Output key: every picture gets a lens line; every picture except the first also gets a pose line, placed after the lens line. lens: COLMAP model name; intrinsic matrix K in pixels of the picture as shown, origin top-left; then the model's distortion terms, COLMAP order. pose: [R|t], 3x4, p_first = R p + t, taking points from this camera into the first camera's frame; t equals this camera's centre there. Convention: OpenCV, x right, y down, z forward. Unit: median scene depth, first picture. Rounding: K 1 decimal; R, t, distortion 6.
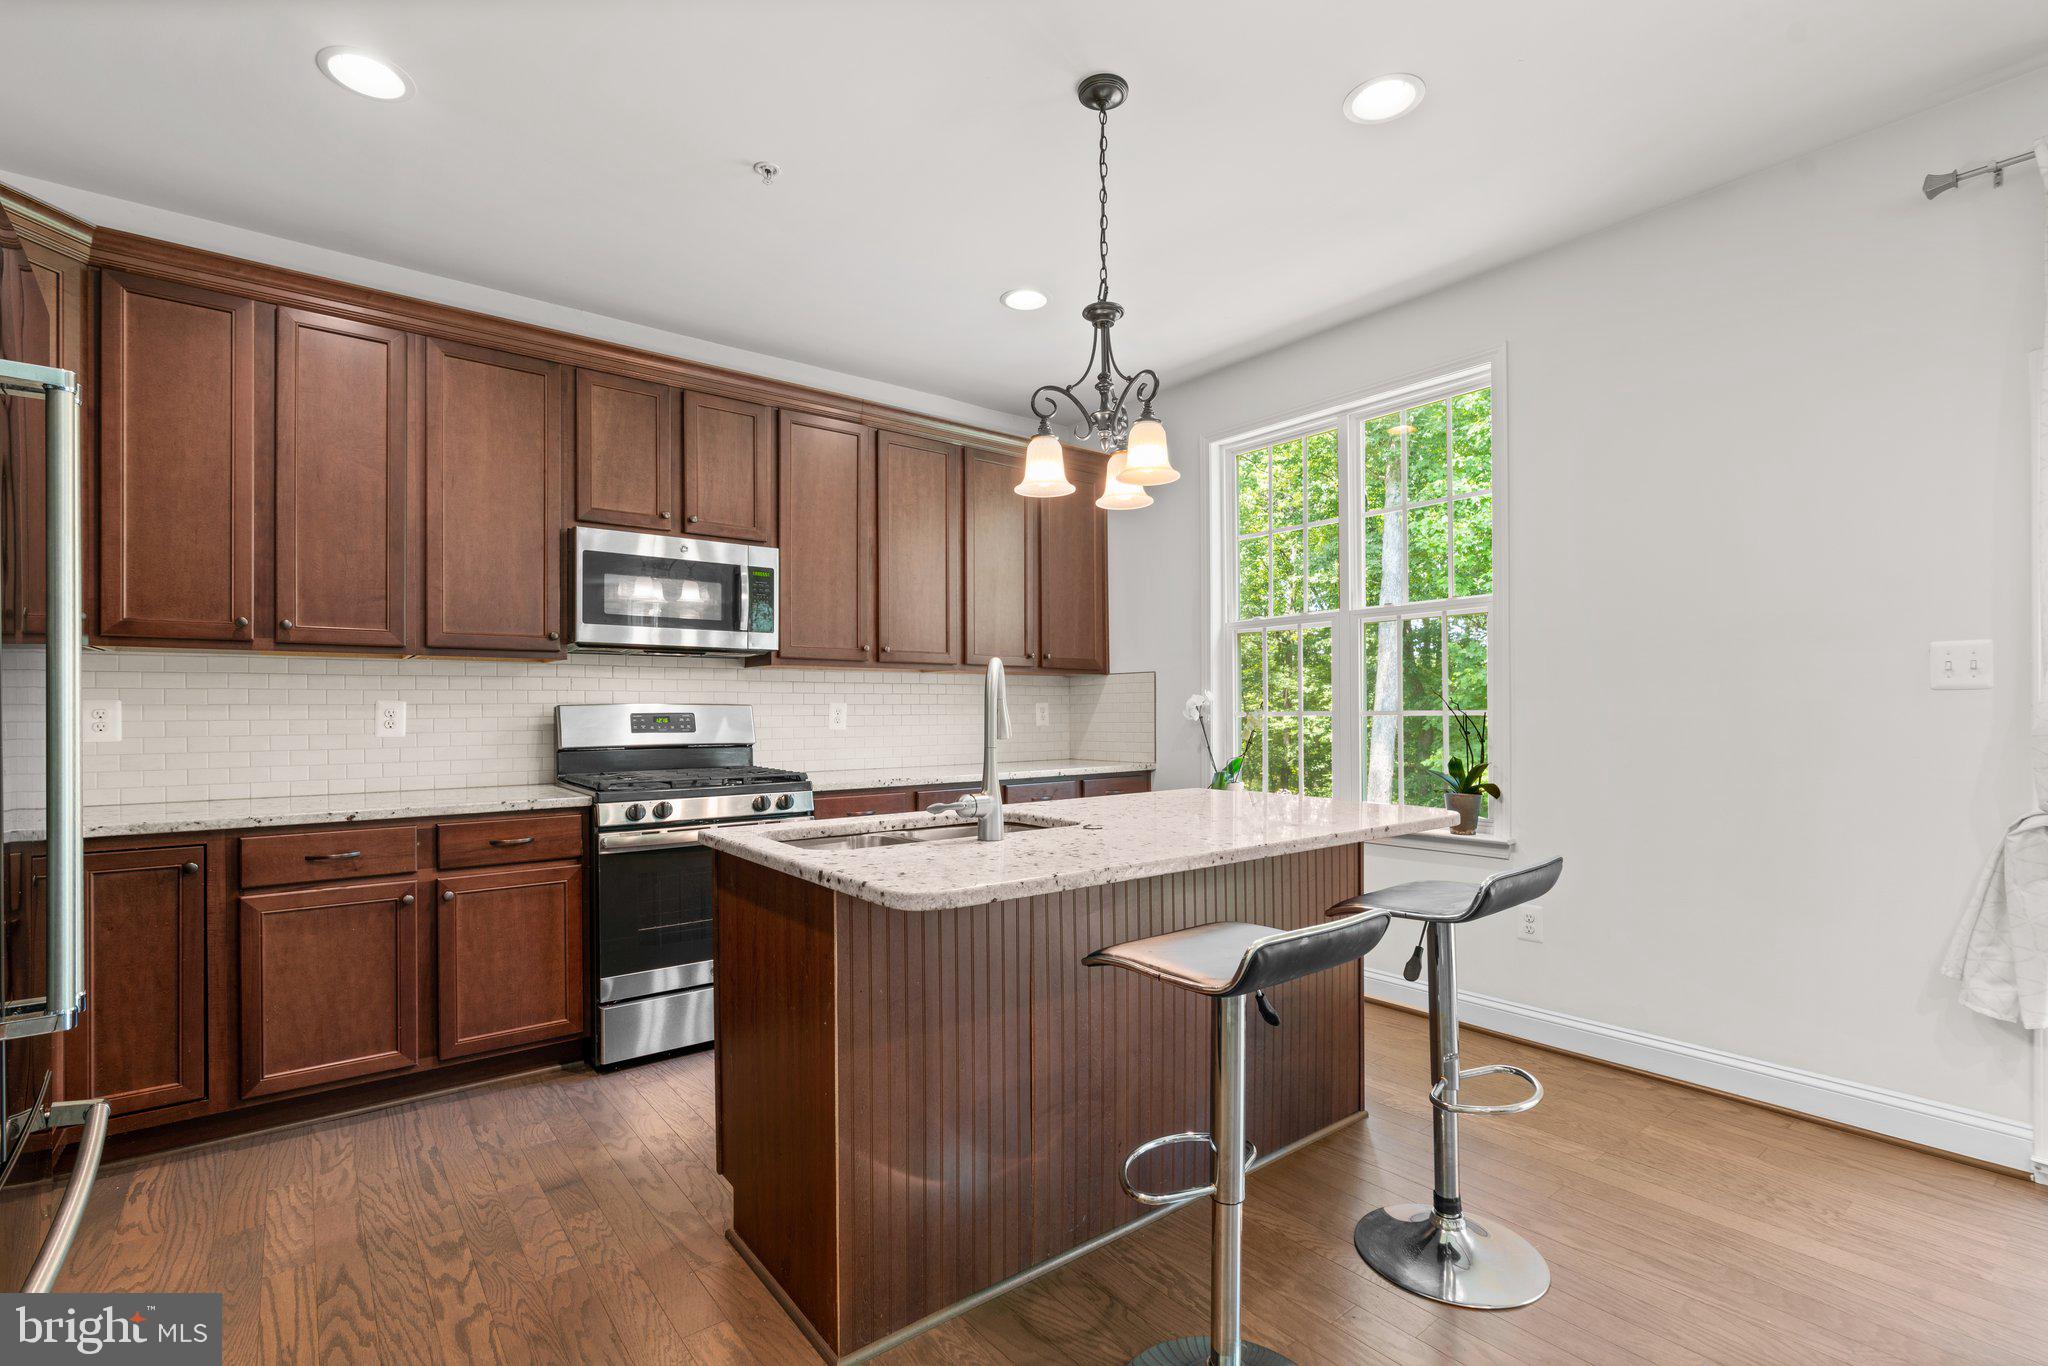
lens RADIAL K [[948.1, 0, 1016.9], [0, 948.1, 706.2], [0, 0, 1]] dist [-0.001984, 0.000290]
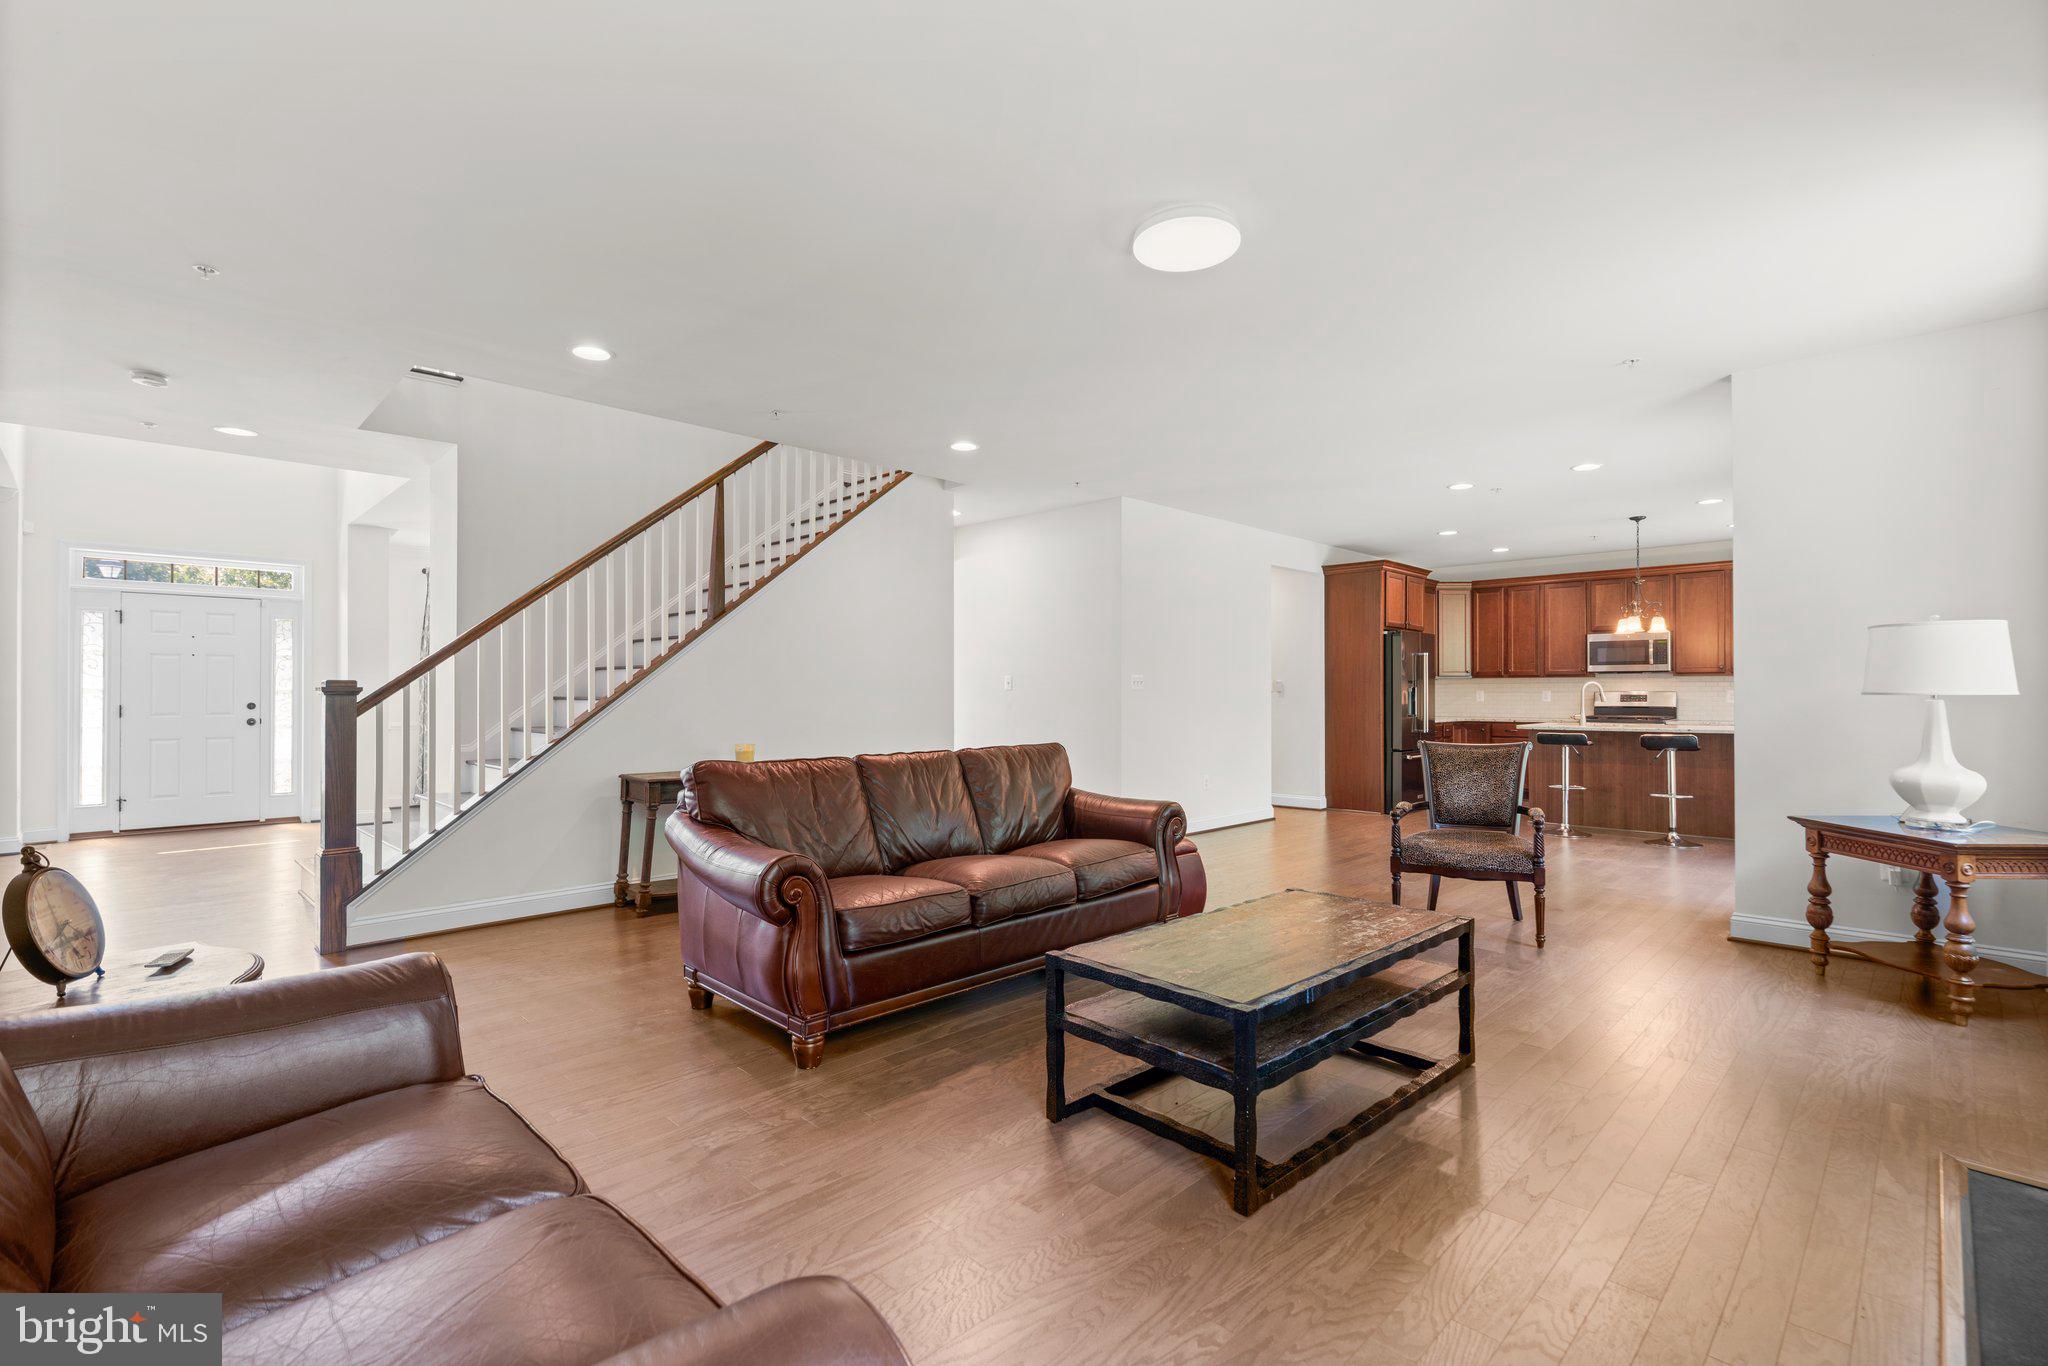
lens RADIAL K [[918.6, 0, 1025.8], [0, 918.6, 693.0], [0, 0, 1]] dist [-0.006542, 0.000657]
pose [[0.124869, 0.001989, -0.992171, 2.225757], [0.006417, 0.999975, 0.002812, -0.017789], [0.992152, -0.006718, 0.124854, -1.170129]]
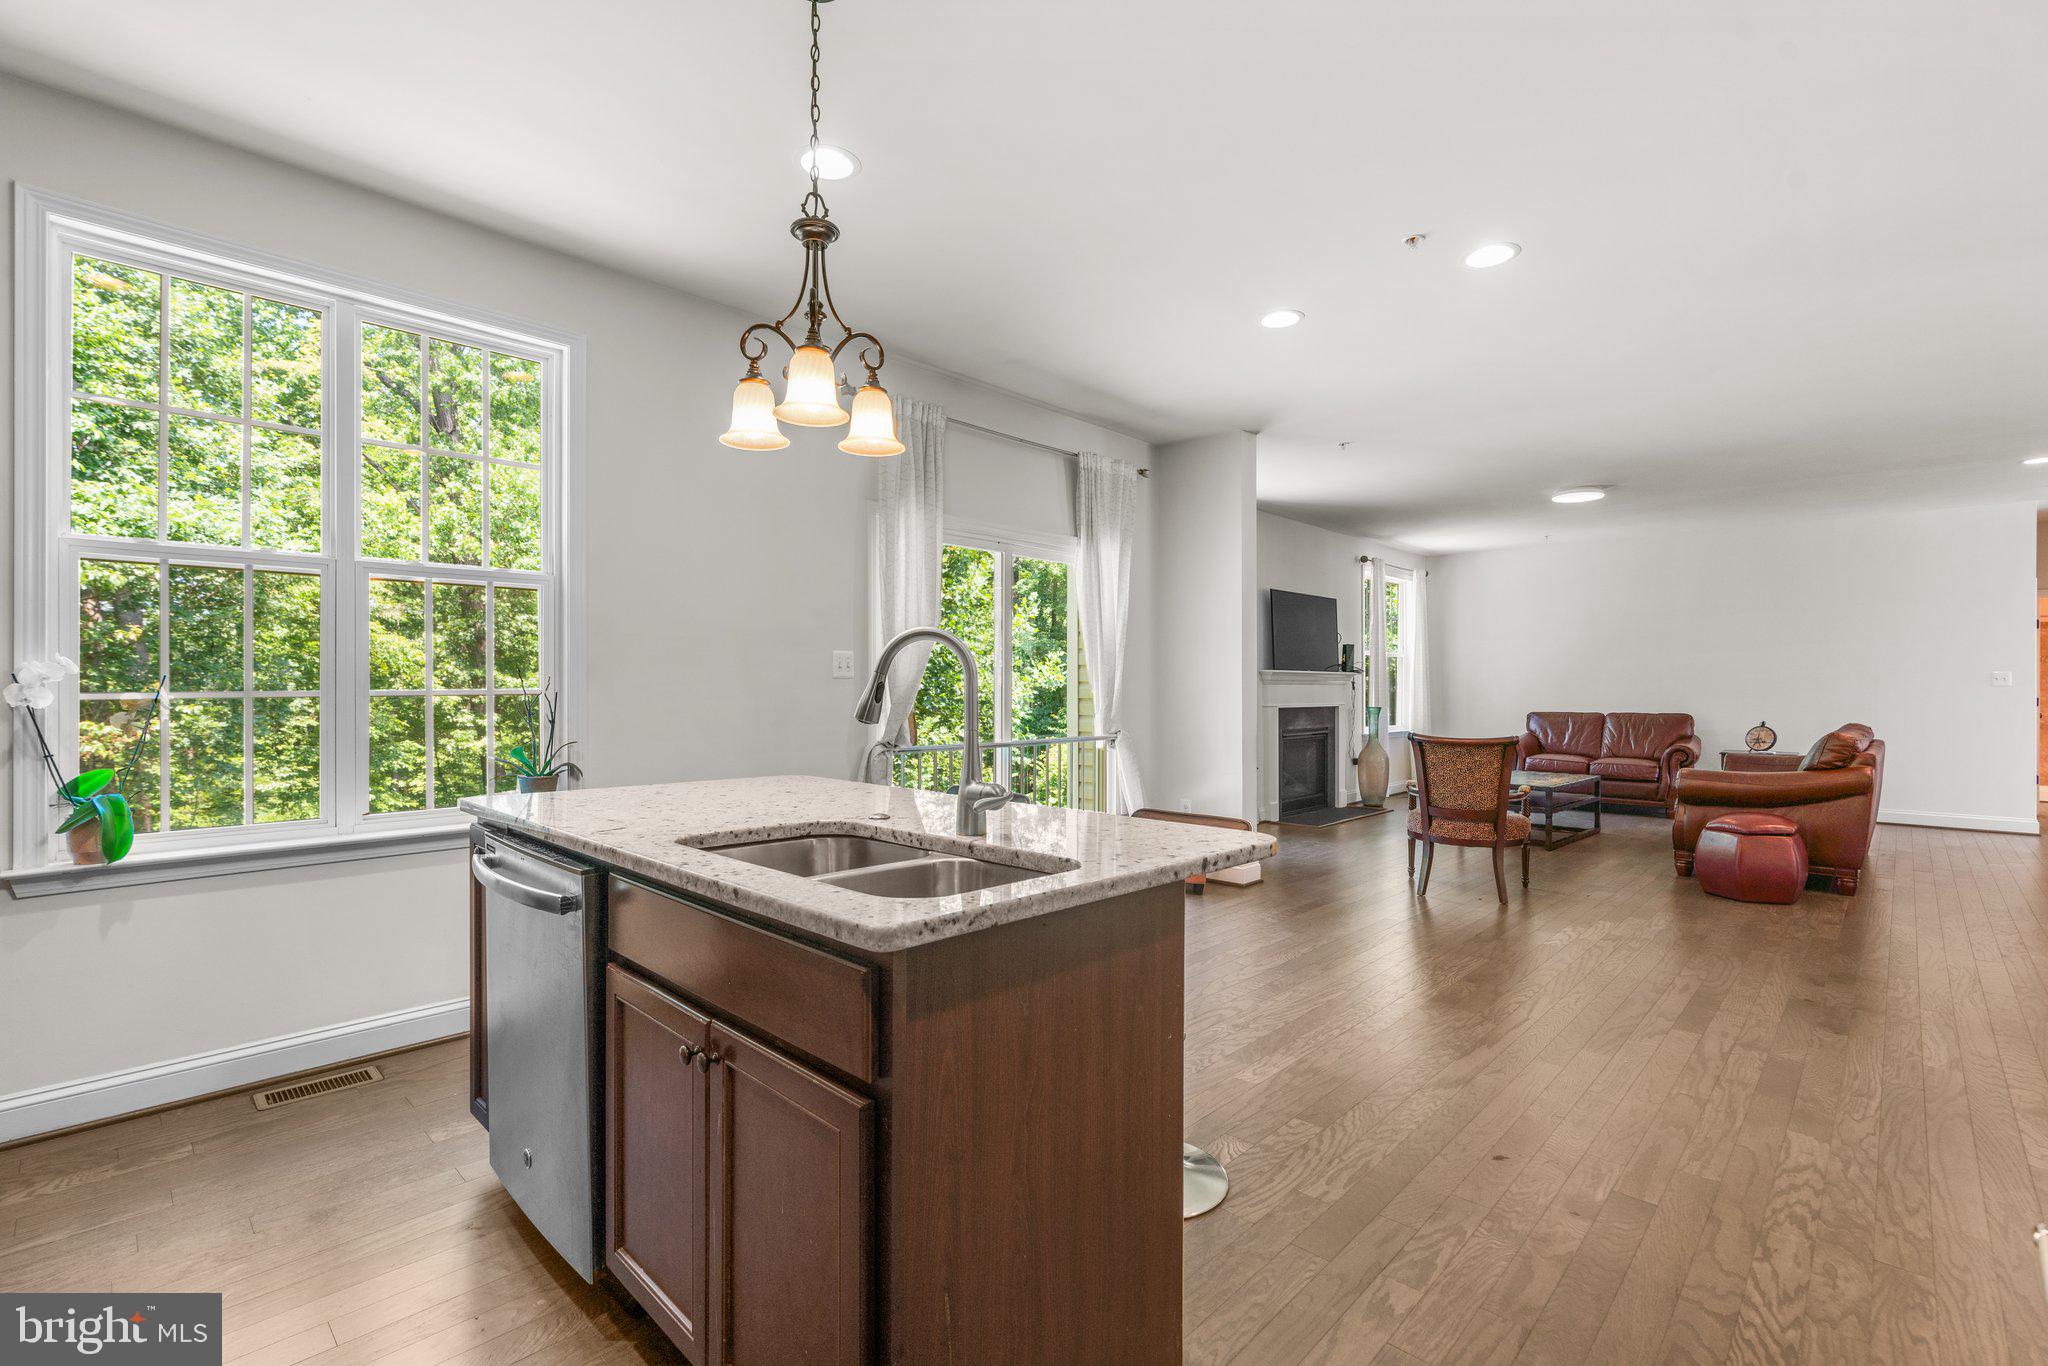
lens RADIAL K [[918.6, 0, 1025.8], [0, 918.6, 693.0], [0, 0, 1]] dist [-0.006542, 0.000657]
pose [[-0.145125, 0.000189, 0.989413, -0.533725], [-0.003184, 0.999995, -0.000658, 0.006684], [-0.989408, -0.003246, -0.145123, 0.654754]]
